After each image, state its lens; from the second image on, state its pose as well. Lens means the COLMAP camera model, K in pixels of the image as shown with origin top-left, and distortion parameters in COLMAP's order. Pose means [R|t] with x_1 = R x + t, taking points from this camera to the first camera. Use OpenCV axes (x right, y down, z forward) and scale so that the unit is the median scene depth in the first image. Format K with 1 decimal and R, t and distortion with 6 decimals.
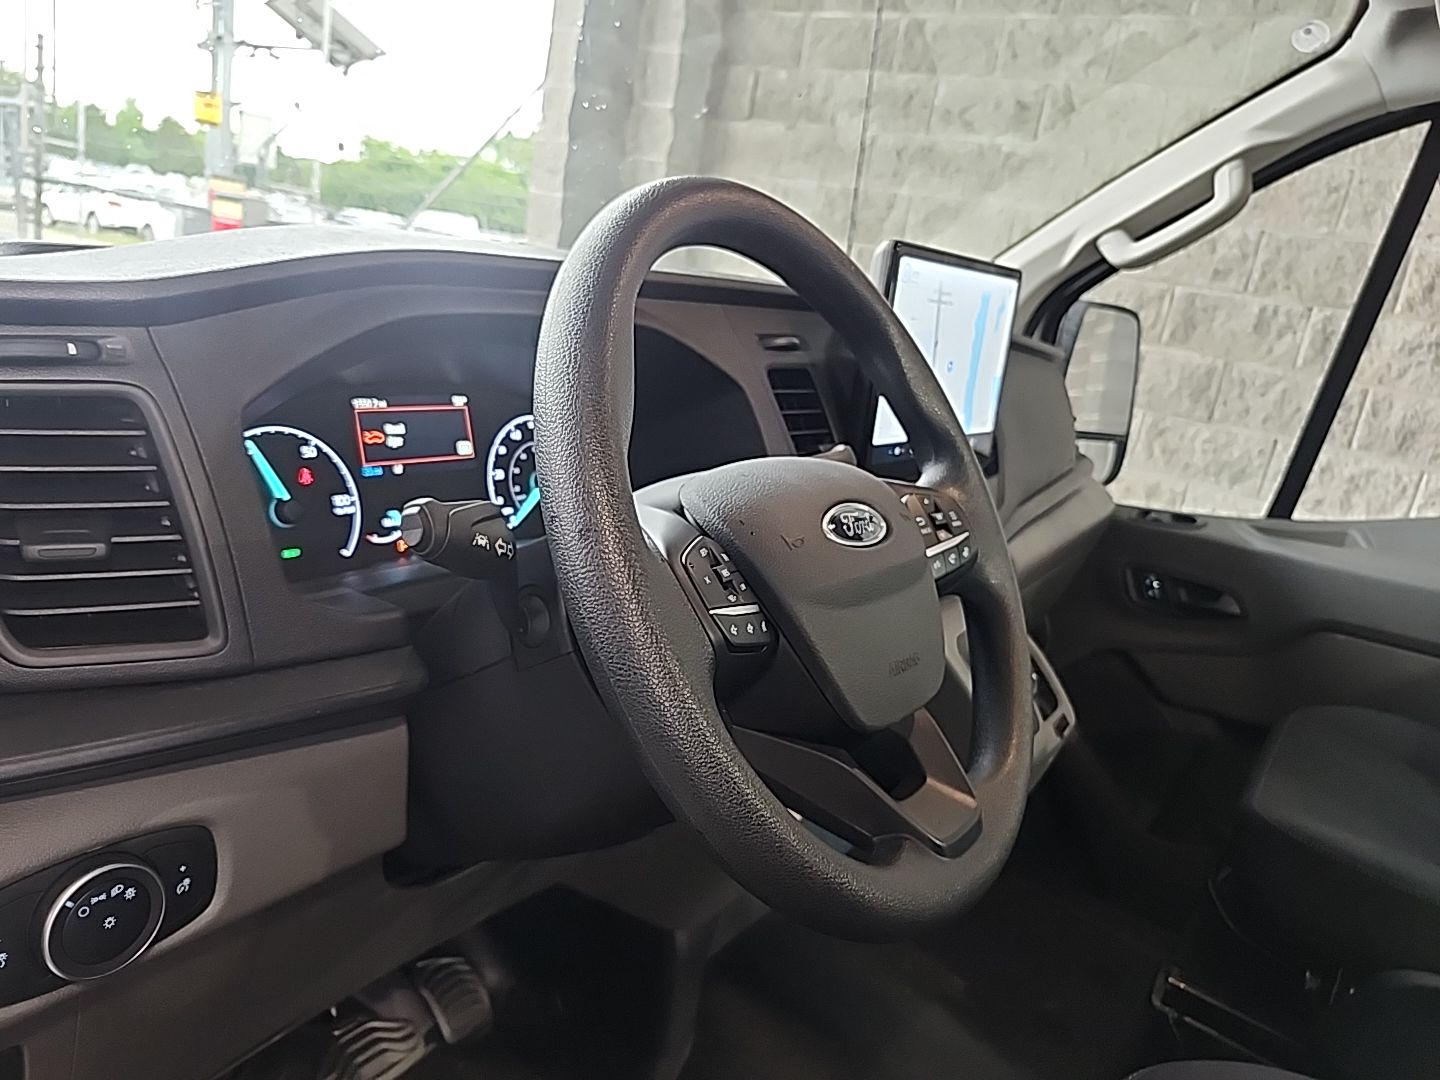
lens RADIAL K [[1007.8, 0, 720.0], [0, 1007.8, 540.0], [0, 0, 1]] dist [-0.001905, -0.002639]
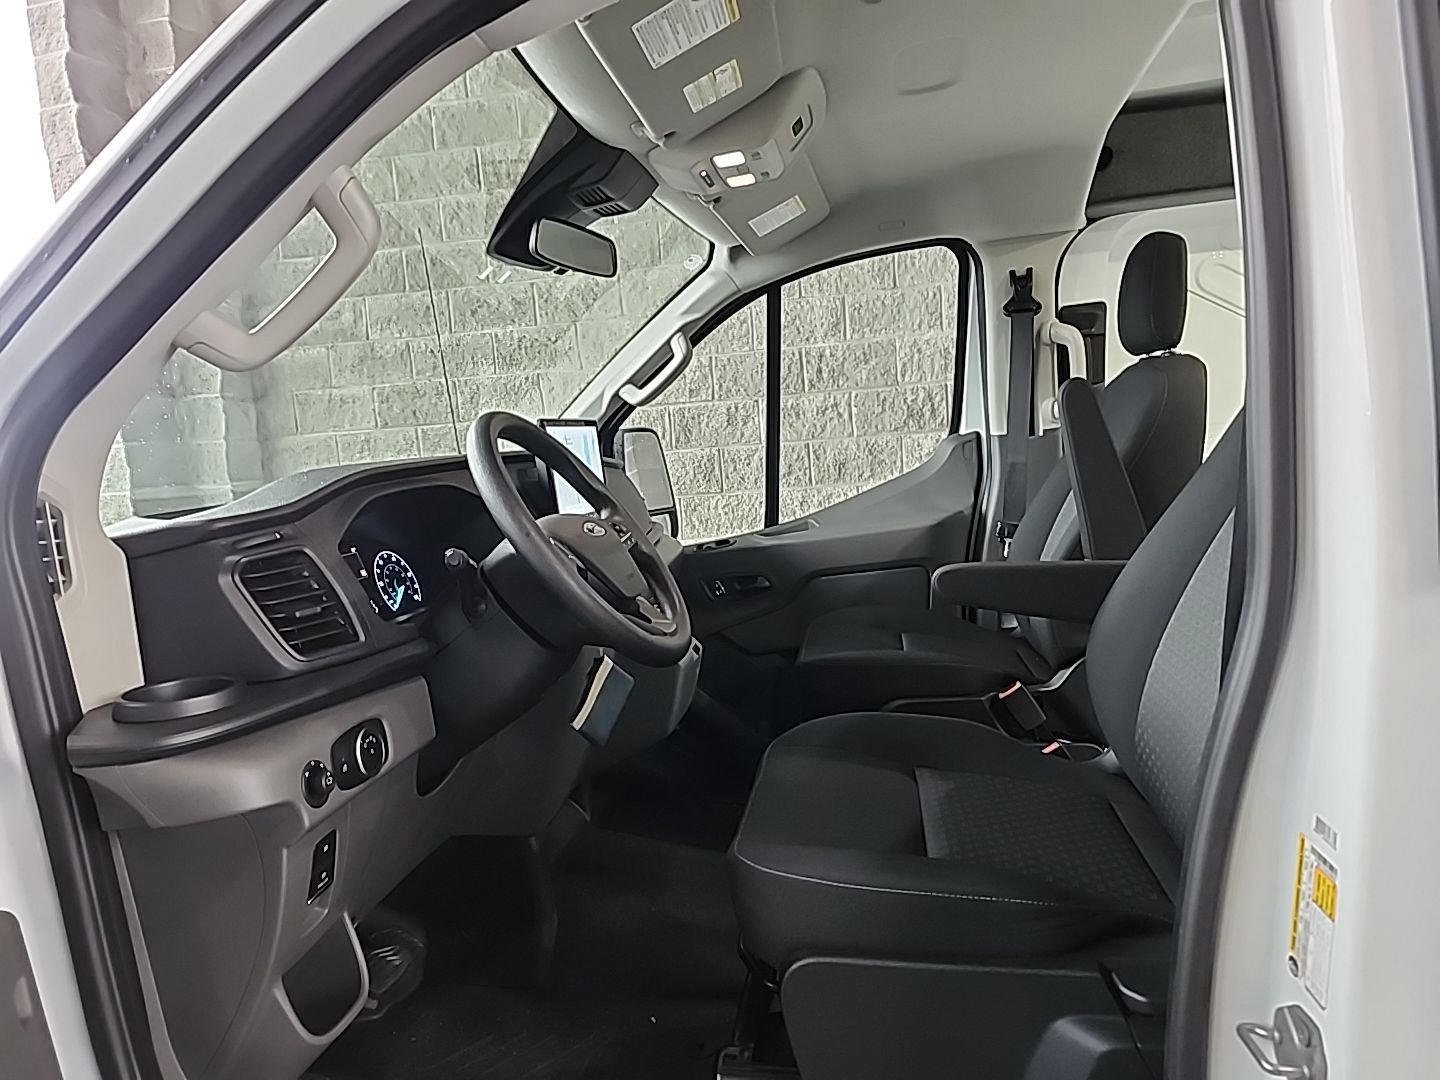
lens RADIAL K [[979.4, 0, 720.0], [0, 979.4, 540.0], [0, 0, 1]] dist [0.126021, -0.000589]
pose [[0.868136, -0.270168, 0.416353, -0.198186], [0.329770, 0.940911, -0.077053, 0.097346], [-0.370934, 0.204193, 0.905932, -0.427481]]
